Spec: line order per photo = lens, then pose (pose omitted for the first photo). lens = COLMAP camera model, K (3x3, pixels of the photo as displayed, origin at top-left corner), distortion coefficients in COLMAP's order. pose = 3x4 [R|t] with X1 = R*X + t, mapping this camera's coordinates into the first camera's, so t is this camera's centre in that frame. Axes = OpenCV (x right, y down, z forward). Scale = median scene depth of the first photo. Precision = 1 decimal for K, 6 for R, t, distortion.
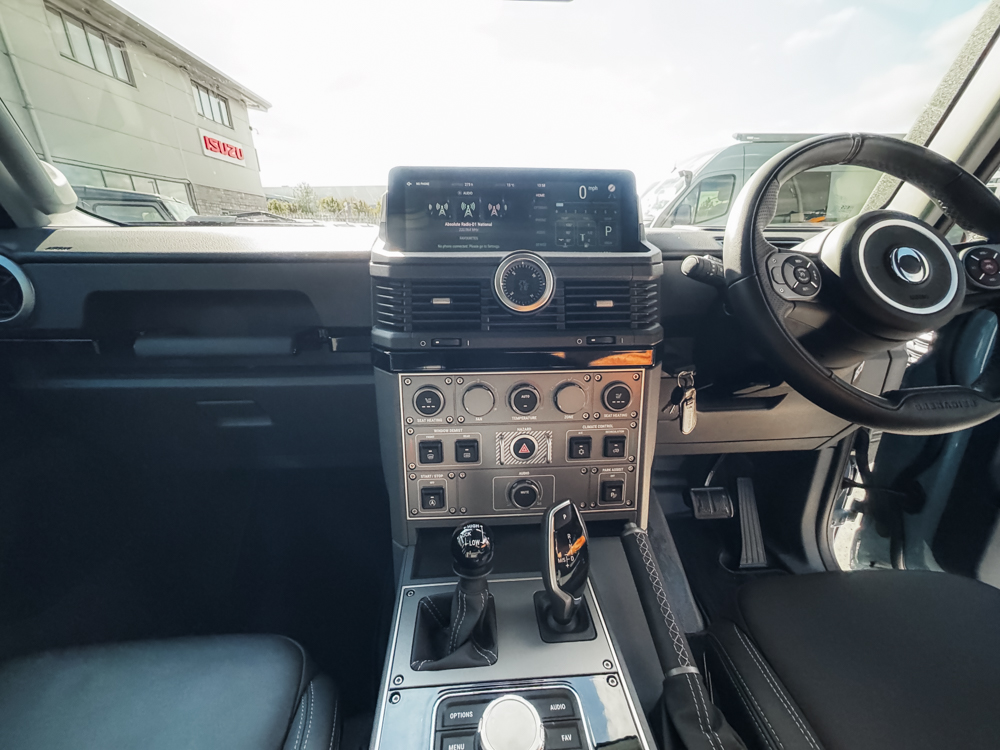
lens RADIAL K [[400.9, 0, 503.9], [0, 400.9, 372.1], [0, 0, 1]] dist [-0.004360, 0.000668]
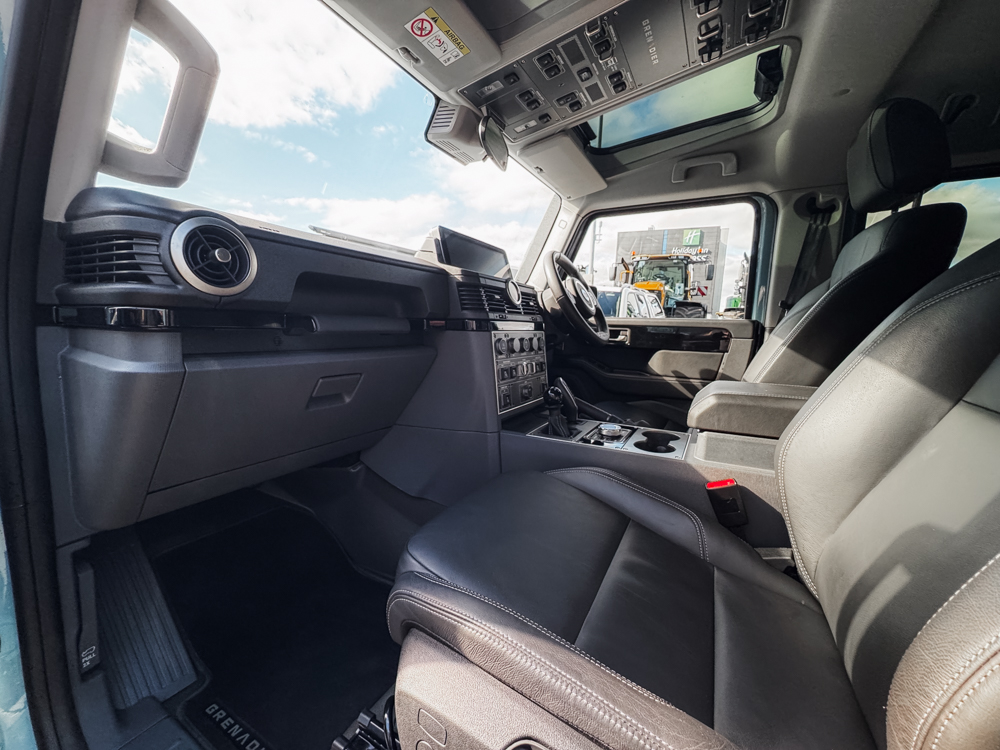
lens RADIAL K [[400.9, 0, 500.4], [0, 400.9, 375.1], [0, 0, 1]] dist [-0.004360, 0.000668]
pose [[0.547211, -0.092411, 0.831877, -1.759995], [0.231302, 0.971878, -0.044188, 0.282610], [-0.804400, 0.216595, 0.553198, -0.049522]]
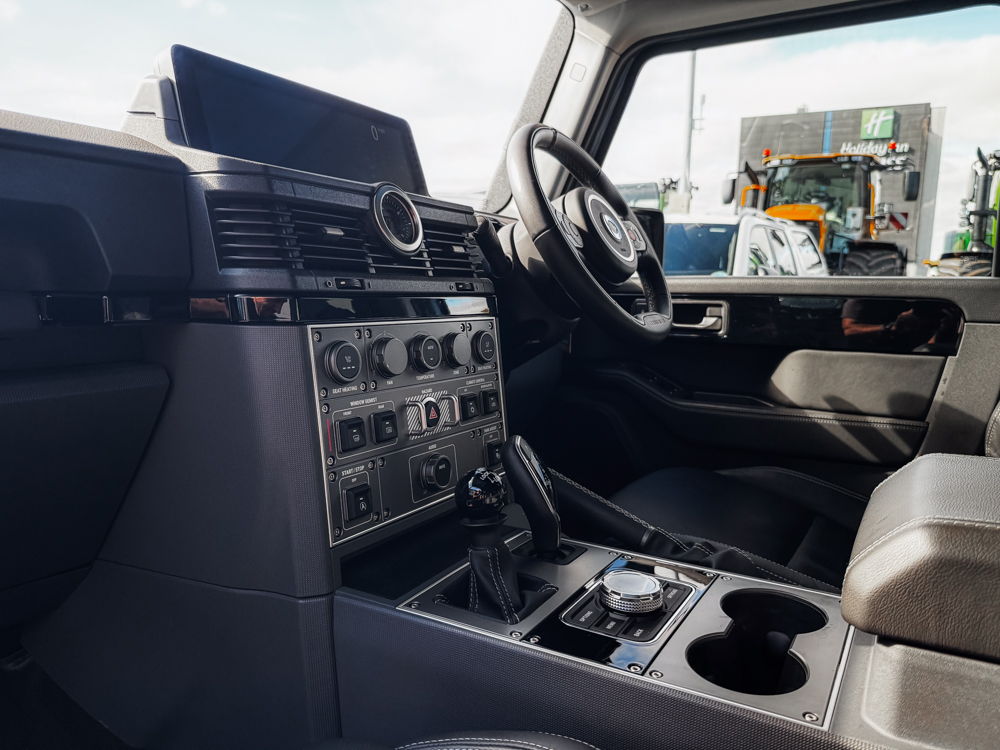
lens RADIAL K [[713.9, 0, 503.5], [0, 713.9, 376.1], [0, 0, 1]] dist [0.032545, -0.047531]
pose [[0.577415, -0.094116, 0.811008, -1.040847], [0.237168, 0.969835, -0.056310, 0.230808], [-0.781245, 0.224860, 0.582319, 0.007041]]
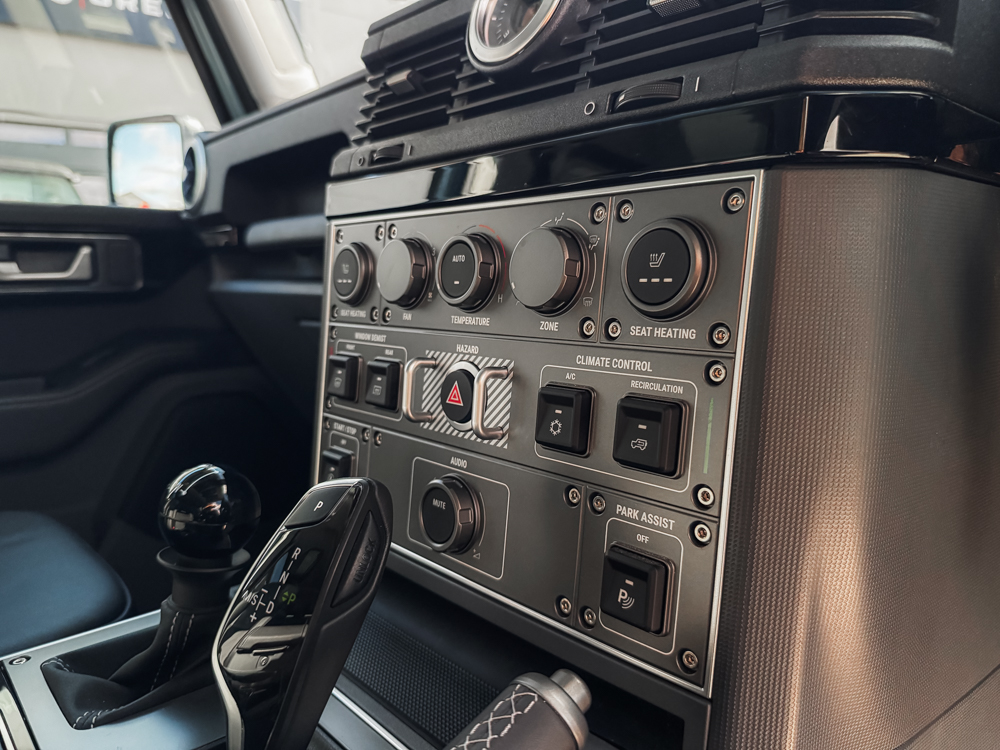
lens RADIAL K [[713.9, 0, 503.3], [0, 713.9, 376.7], [0, 0, 1]] dist [0.032545, -0.047531]
pose [[0.616323, 0.100750, -0.781022, 0.639008], [-0.230296, 0.971484, -0.056413, 0.200520], [0.753067, 0.214635, 0.621951, 0.571260]]
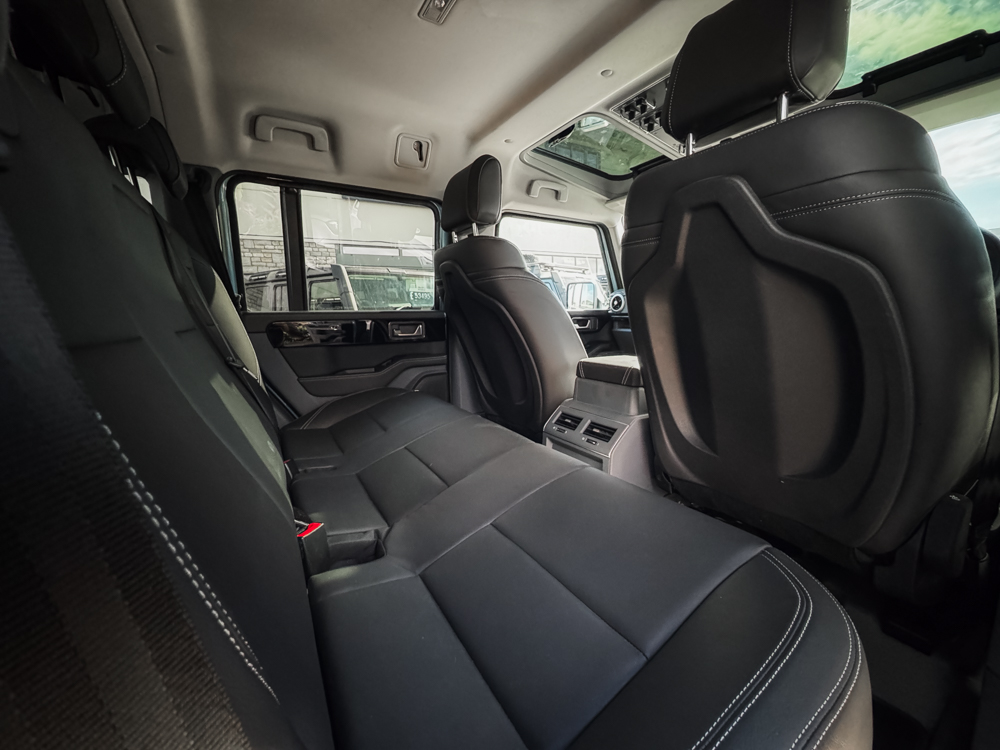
lens RADIAL K [[400.9, 0, 497.0], [0, 400.9, 377.8], [0, 0, 1]] dist [-0.004360, 0.000668]
pose [[0.446168, 0.135052, -0.884701, 1.868764], [-0.264096, 0.964394, 0.014030, 0.786956], [0.855095, 0.227386, 0.465948, -1.765133]]
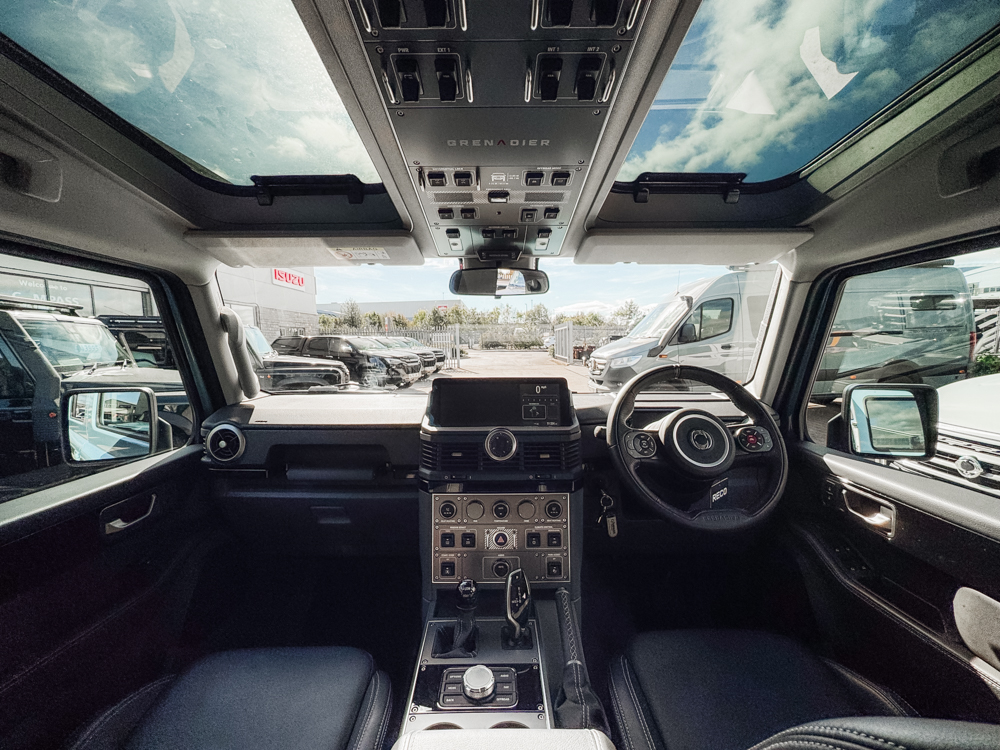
lens RADIAL K [[400.9, 0, 499.3], [0, 400.9, 373.4], [0, 0, 1]] dist [-0.004360, 0.000668]
pose [[0.997660, -0.002356, -0.068332, 0.163003], [-0.014710, 0.968606, -0.248165, -0.076135], [0.066771, 0.248589, 0.966305, -0.855464]]
